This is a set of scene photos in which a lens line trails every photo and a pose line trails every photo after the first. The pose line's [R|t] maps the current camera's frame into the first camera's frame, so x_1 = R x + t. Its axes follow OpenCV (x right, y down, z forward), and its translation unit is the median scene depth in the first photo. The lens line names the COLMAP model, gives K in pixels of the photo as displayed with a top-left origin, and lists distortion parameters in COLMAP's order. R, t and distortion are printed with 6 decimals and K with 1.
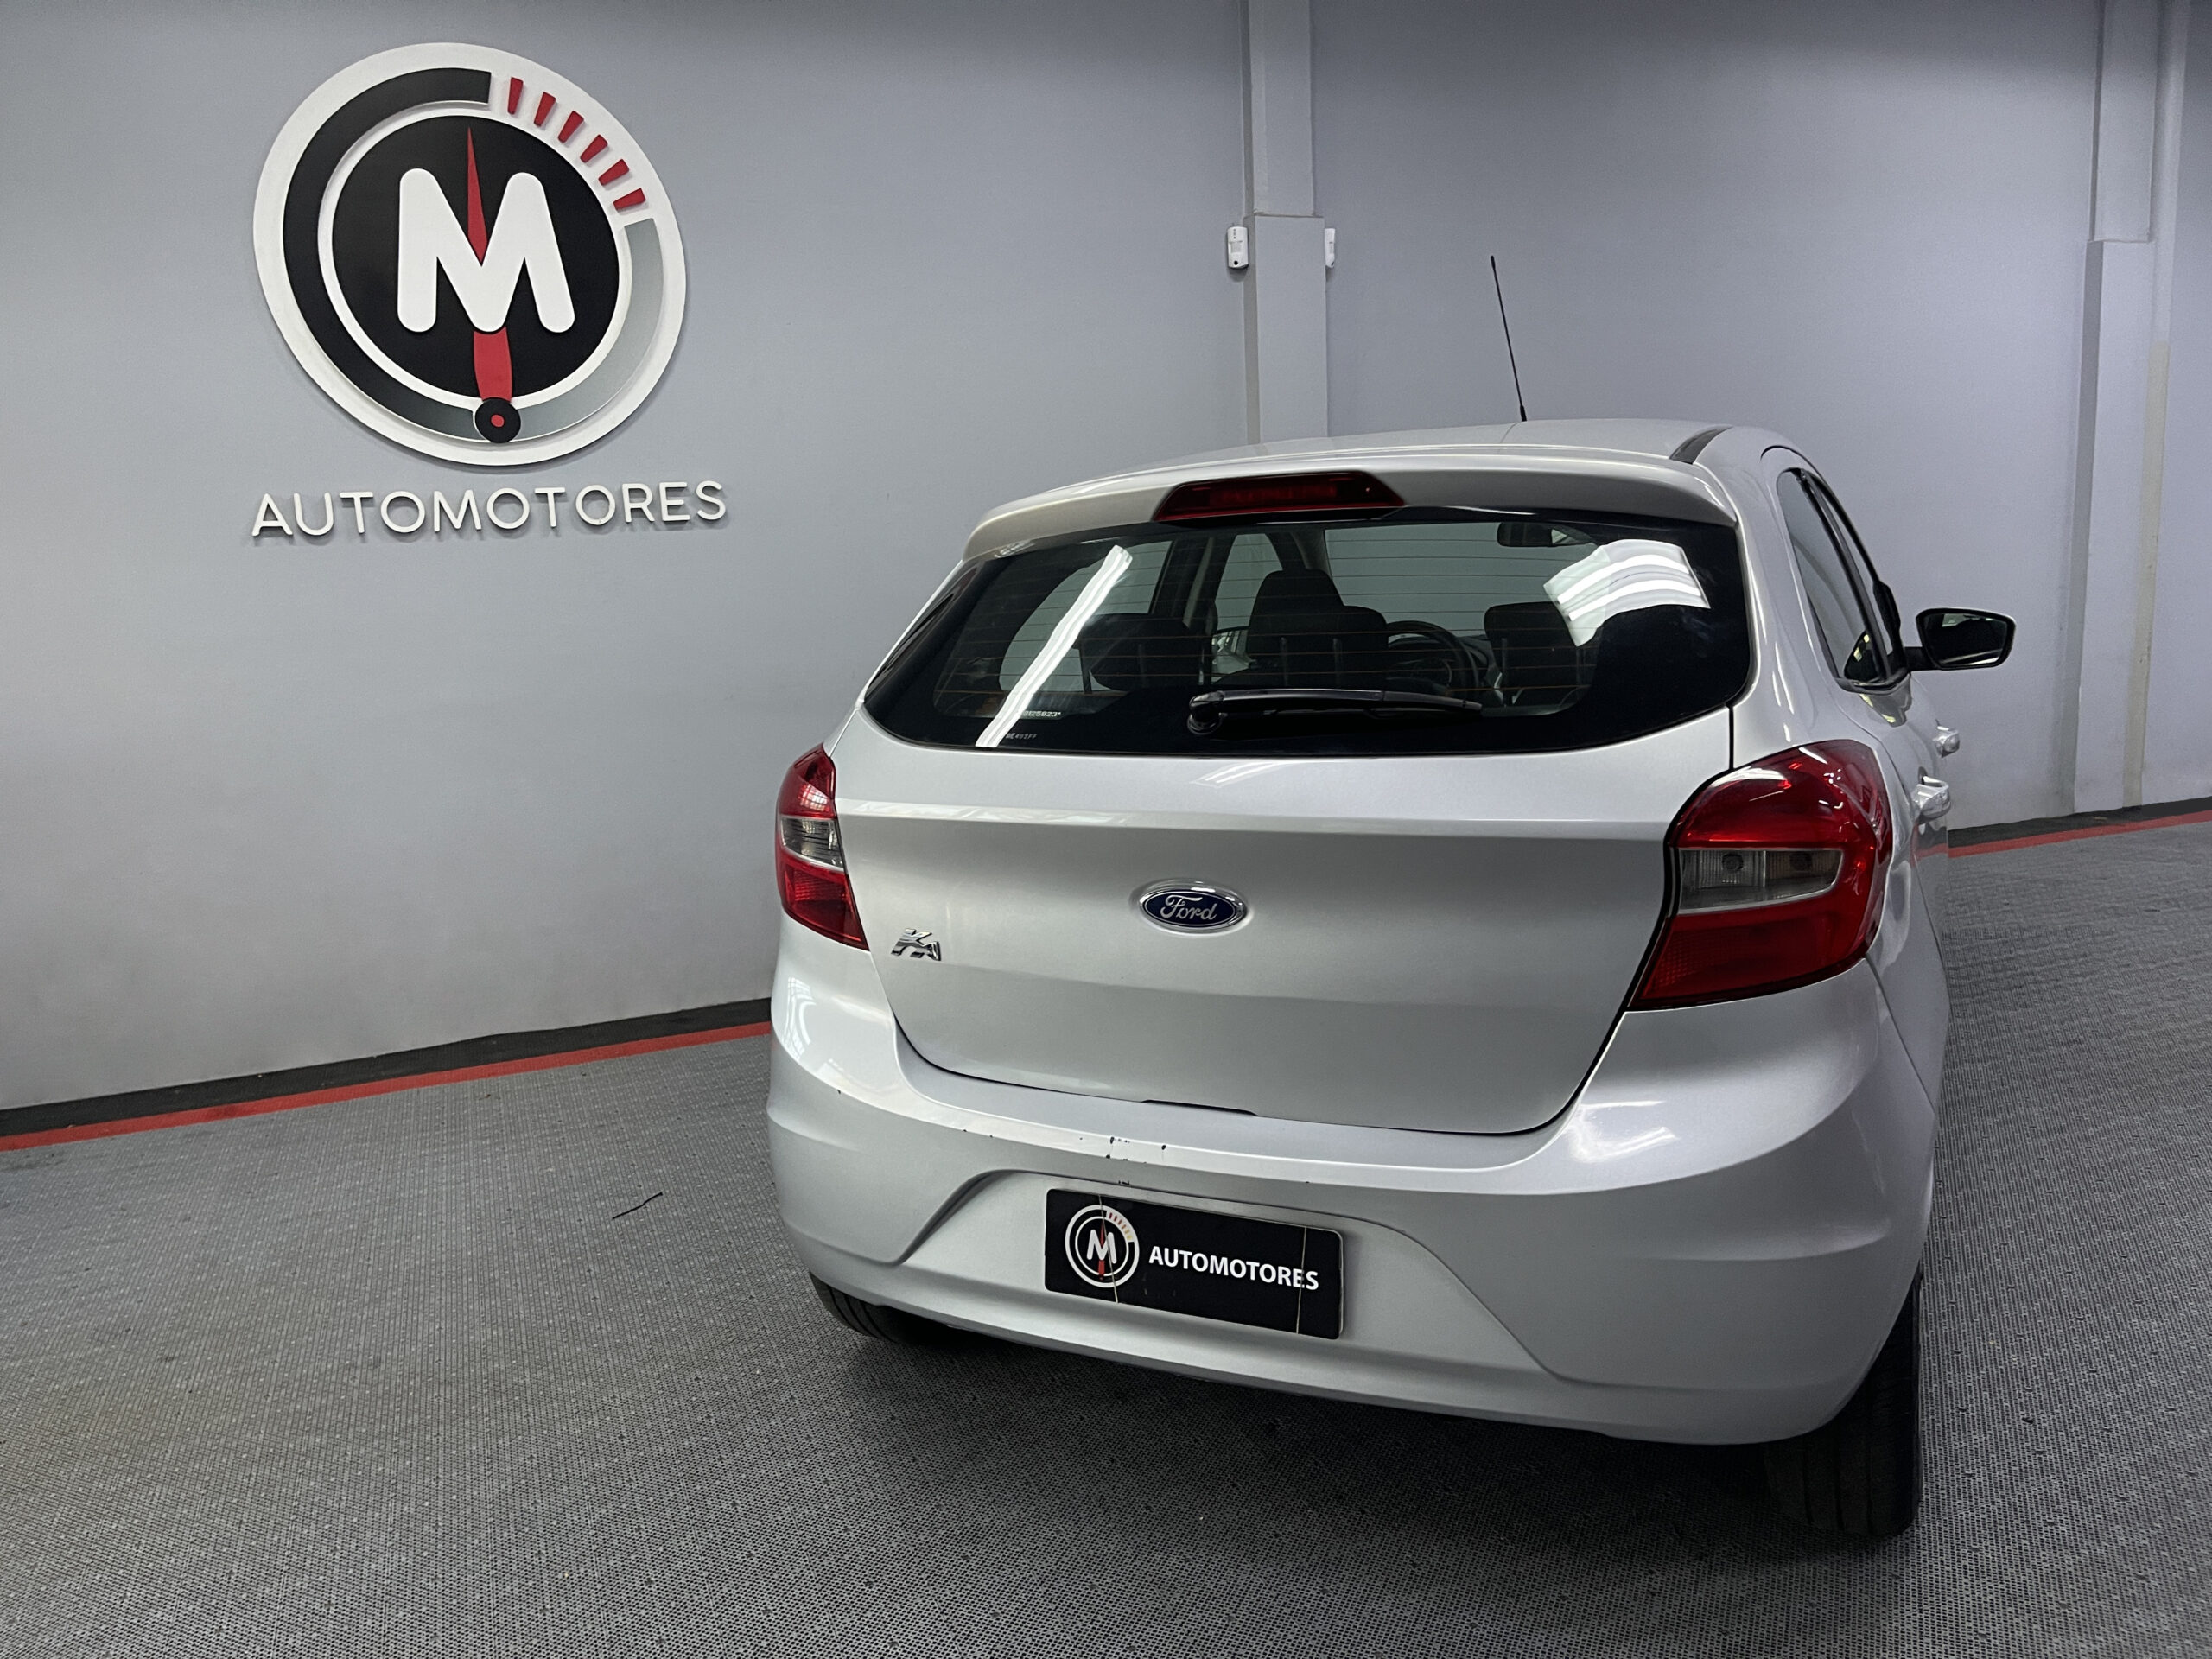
lens RADIAL K [[1679.7, 0, 1102.1], [0, 1679.7, 841.2], [0, 0, 1]] dist [0.052512, -0.082435]
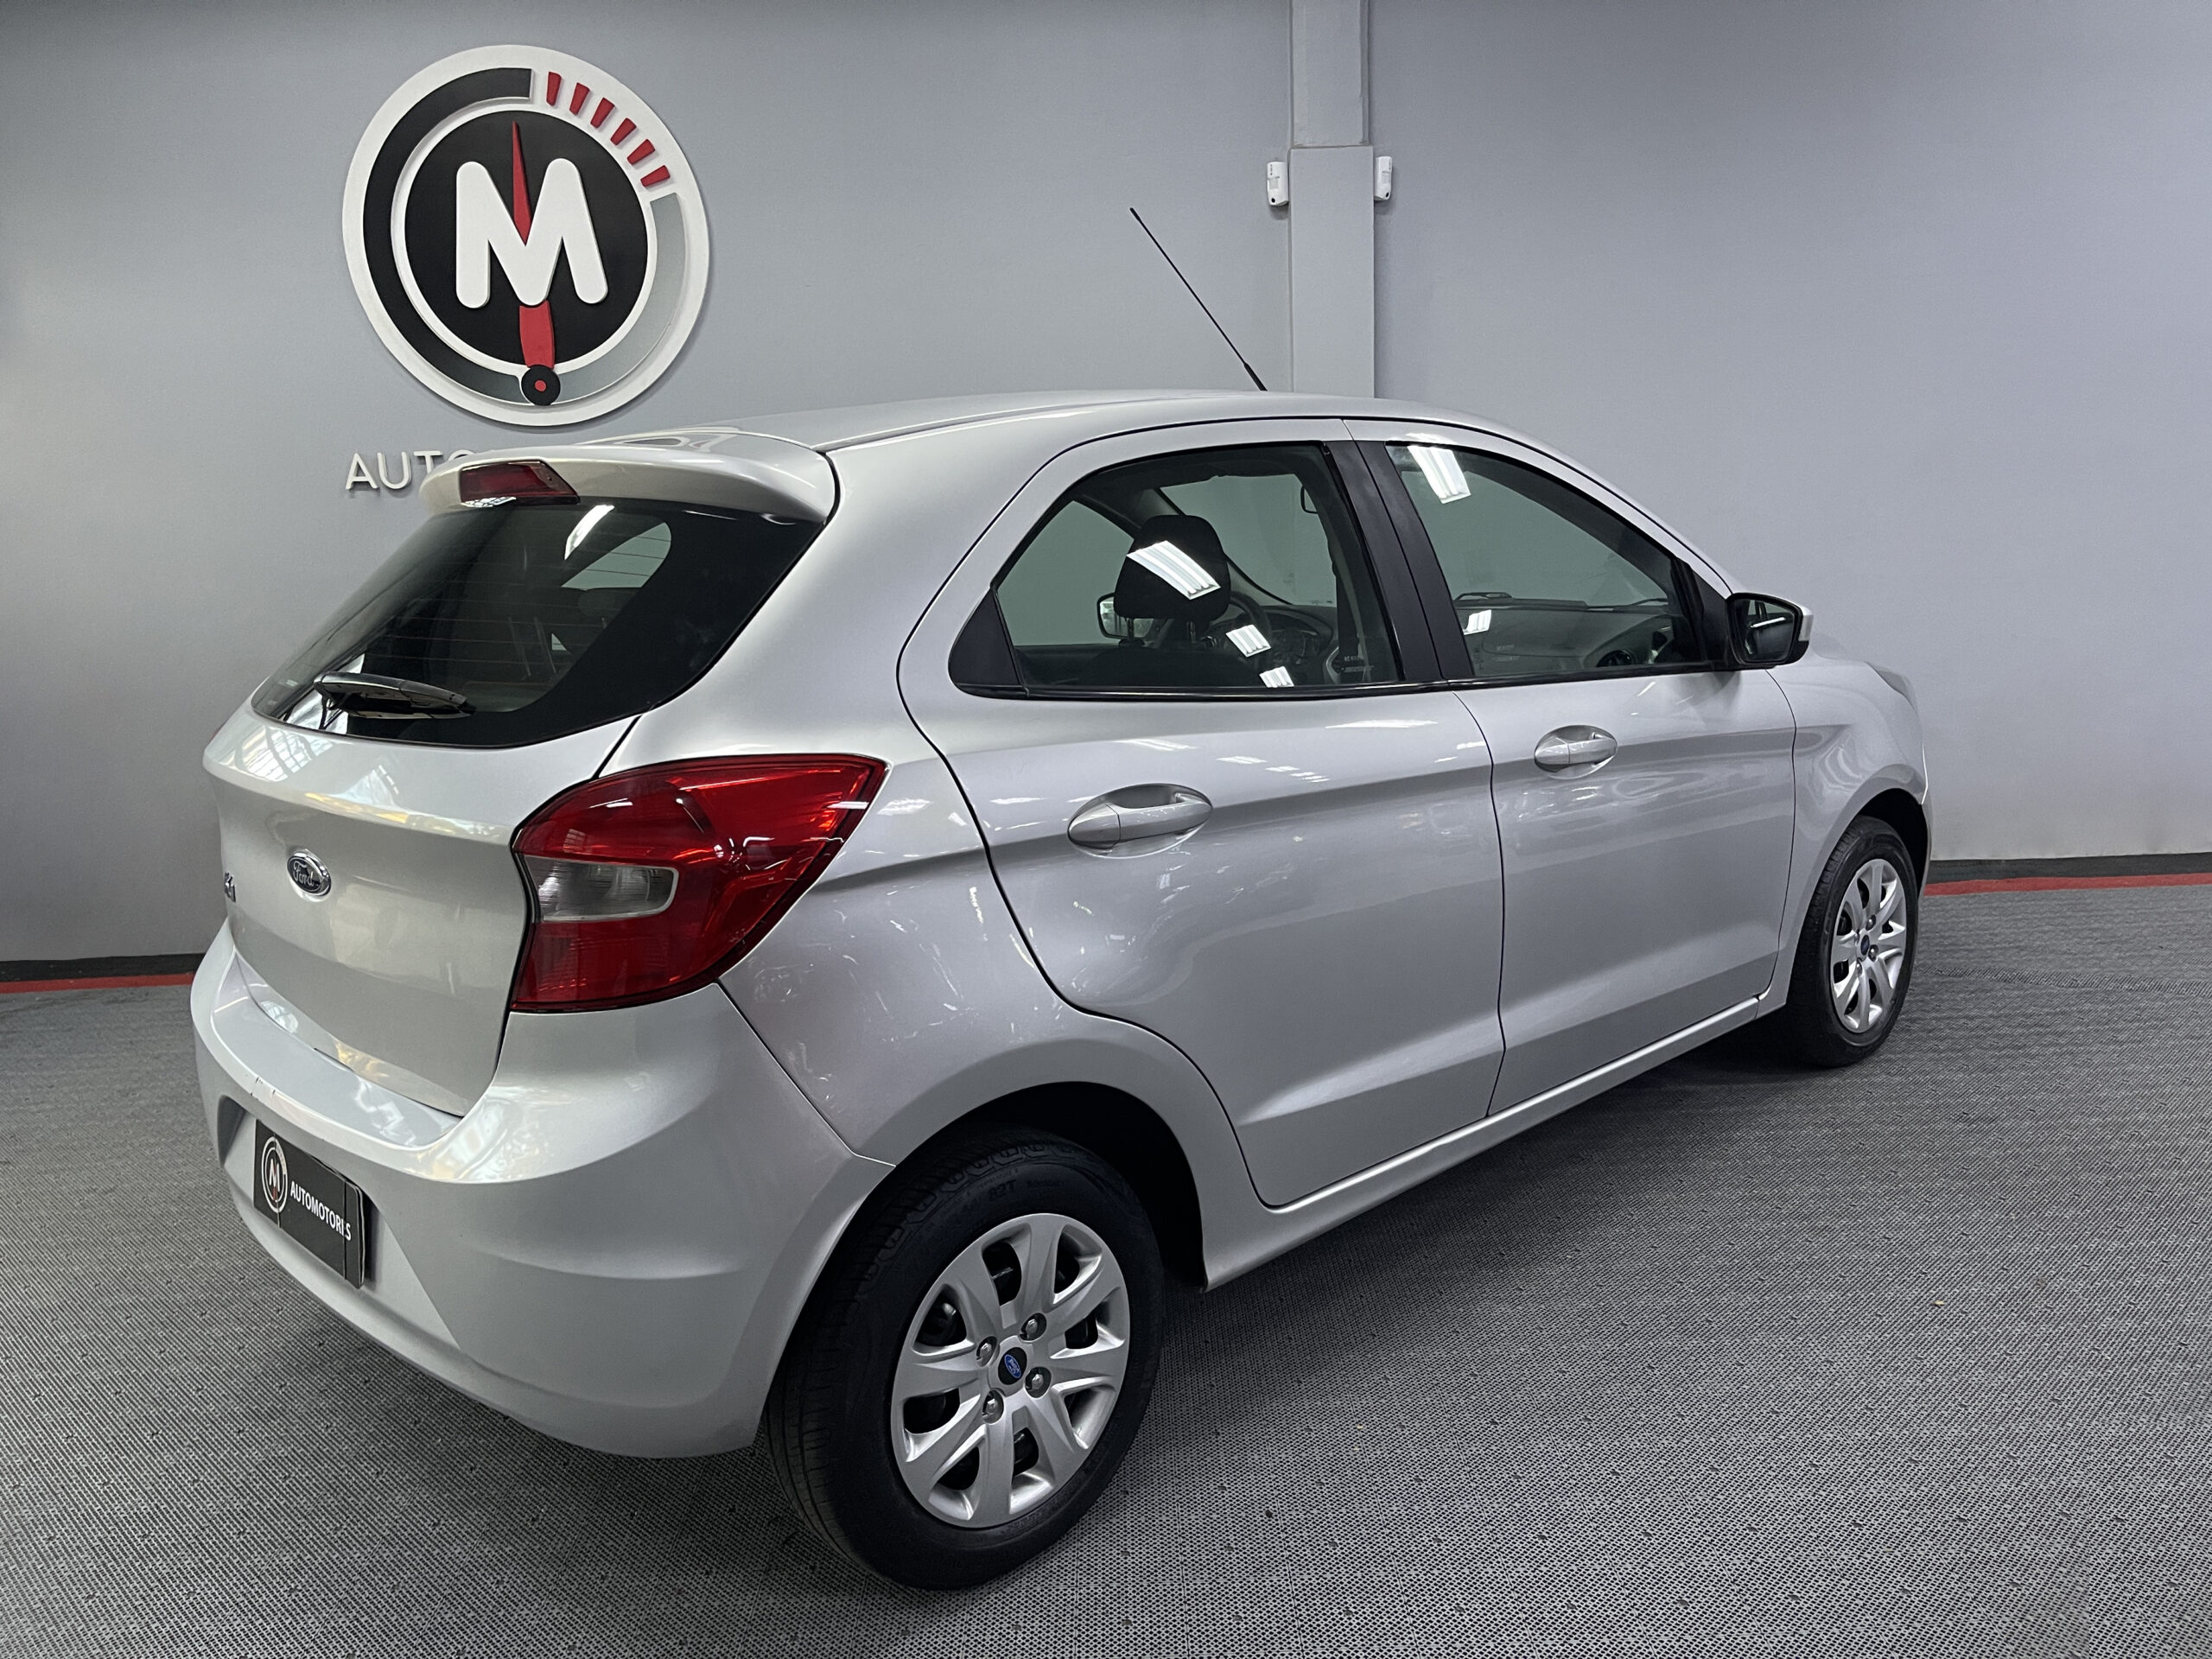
lens RADIAL K [[1679.7, 0, 1122.0], [0, 1679.7, 844.2], [0, 0, 1]] dist [0.052512, -0.082435]
pose [[0.935812, 0.077349, -0.343909, 0.410587], [-0.062658, 0.996592, 0.053647, -0.031208], [0.346887, -0.028655, 0.937469, 0.078507]]
